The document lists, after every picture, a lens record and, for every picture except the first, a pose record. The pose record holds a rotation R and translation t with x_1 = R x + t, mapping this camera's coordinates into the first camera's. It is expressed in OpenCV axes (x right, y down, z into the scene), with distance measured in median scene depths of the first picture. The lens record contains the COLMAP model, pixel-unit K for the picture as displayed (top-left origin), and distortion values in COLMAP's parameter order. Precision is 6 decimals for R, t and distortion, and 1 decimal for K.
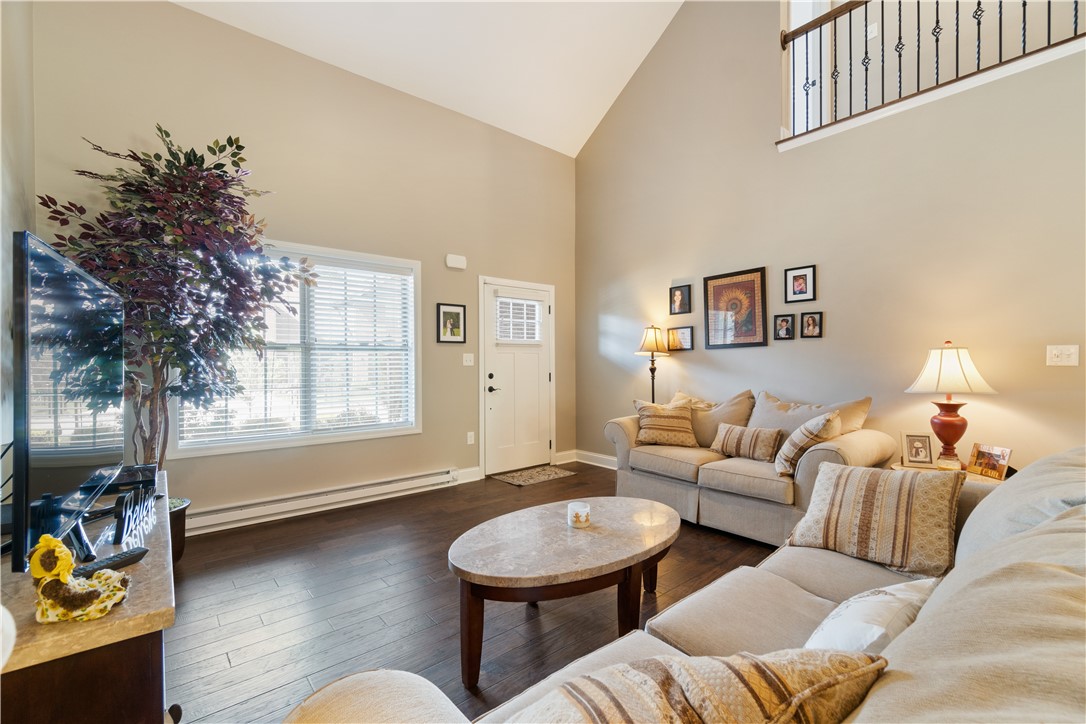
lens RADIAL K [[469.3, 0, 542.2], [0, 469.3, 368.8], [0, 0, 1]] dist [0.000538, 0.000535]
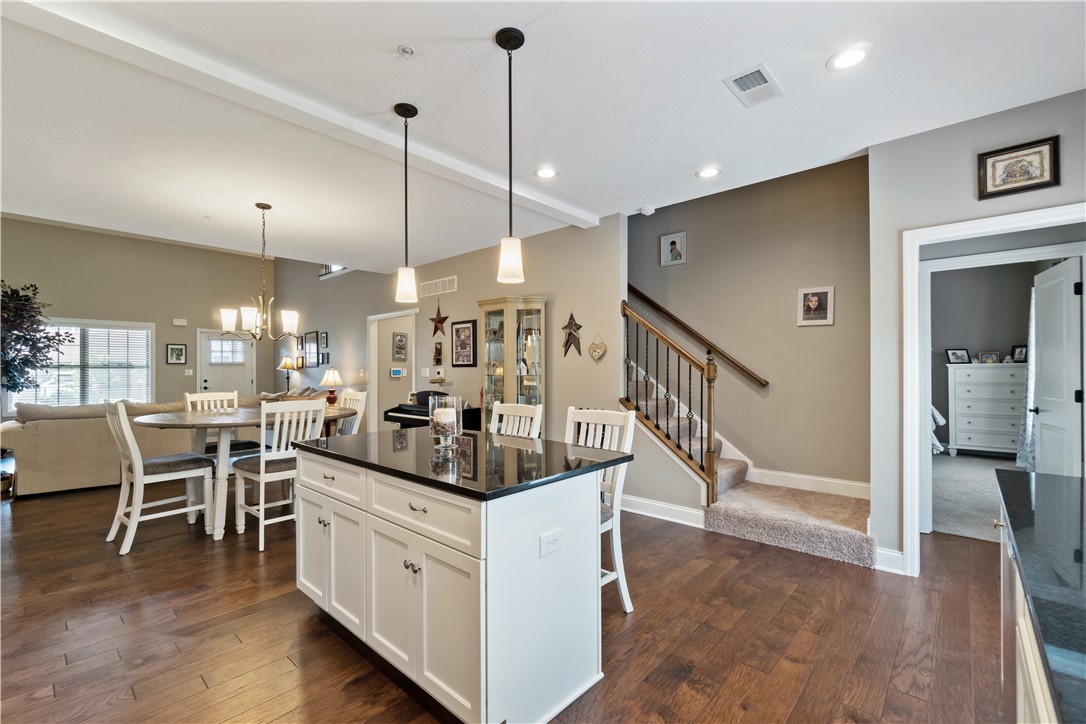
lens RADIAL K [[469.3, 0, 537.4], [0, 469.3, 370.9], [0, 0, 1]] dist [0.000538, 0.000535]
pose [[0.991782, 0.002112, 0.127919, 1.267713], [-0.000467, 0.999917, -0.012883, -0.001839], [-0.127935, 0.012717, 0.991701, -1.365816]]
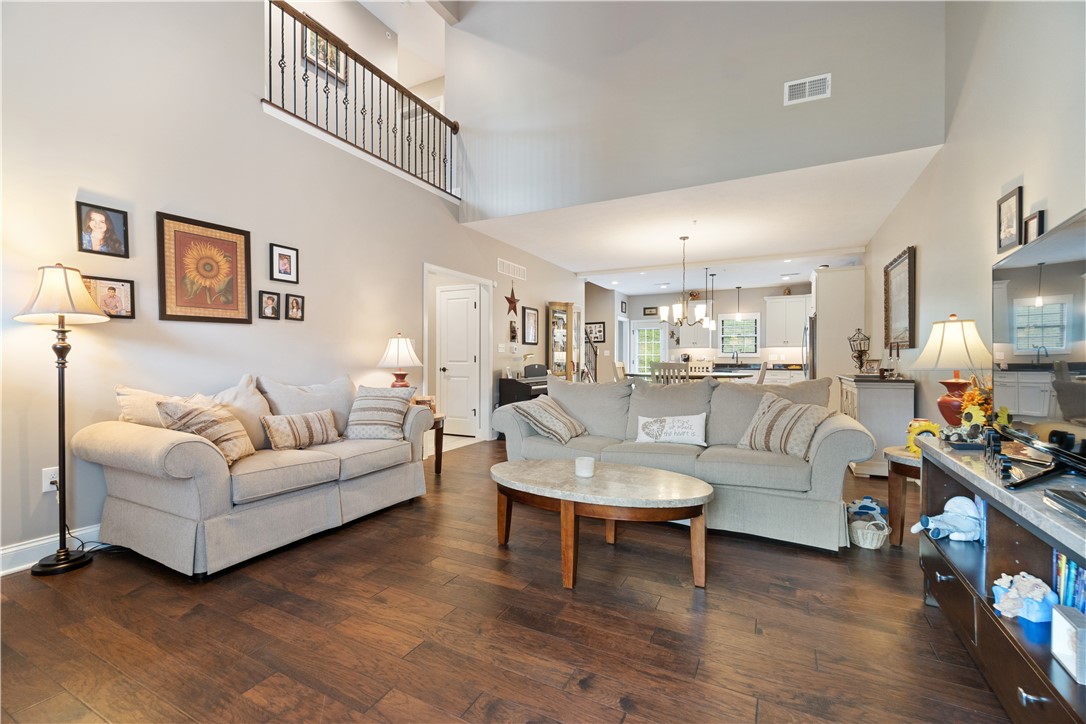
lens RADIAL K [[469.3, 0, 537.5], [0, 469.3, 358.4], [0, 0, 1]] dist [0.000538, 0.000535]
pose [[-0.379505, 0.007287, 0.925161, -0.543020], [0.014609, 0.999892, -0.001883, 0.025399], [-0.925074, 0.012801, -0.379570, 0.875568]]
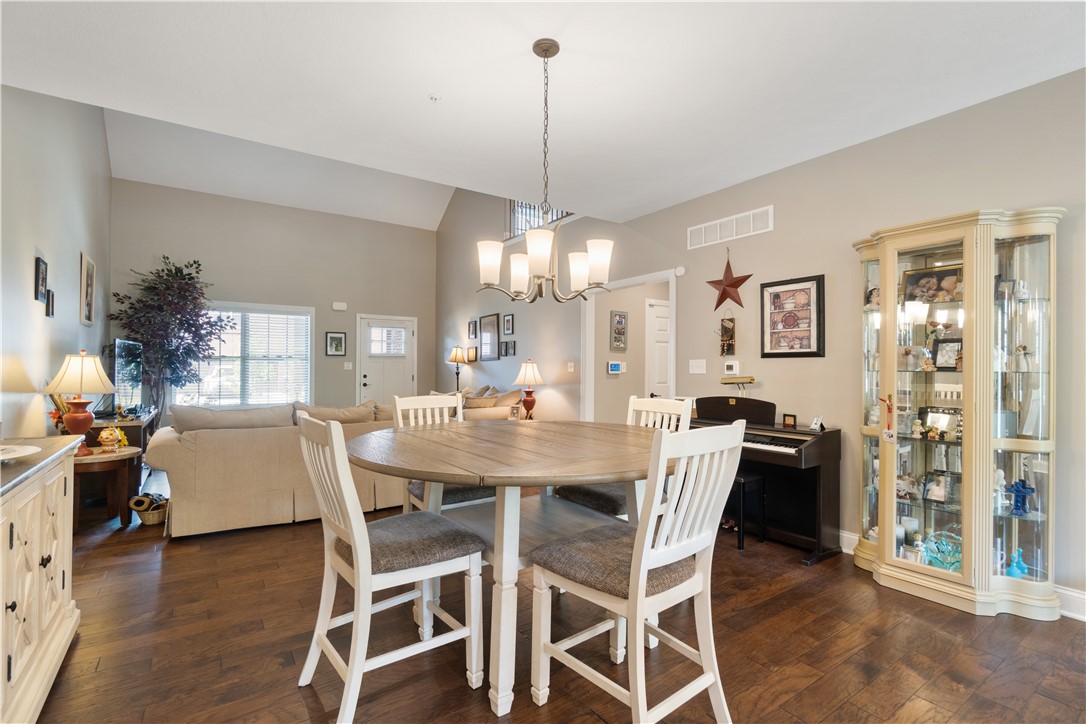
lens RADIAL K [[505.3, 0, 539.5], [0, 505.3, 367.9], [0, 0, 1]] dist [0.000588, 0.000712]
pose [[0.994851, 0.009256, -0.100924, 0.843158], [-0.010670, 0.999852, -0.013478, 0.004335], [0.100784, 0.014485, 0.994803, -0.833736]]
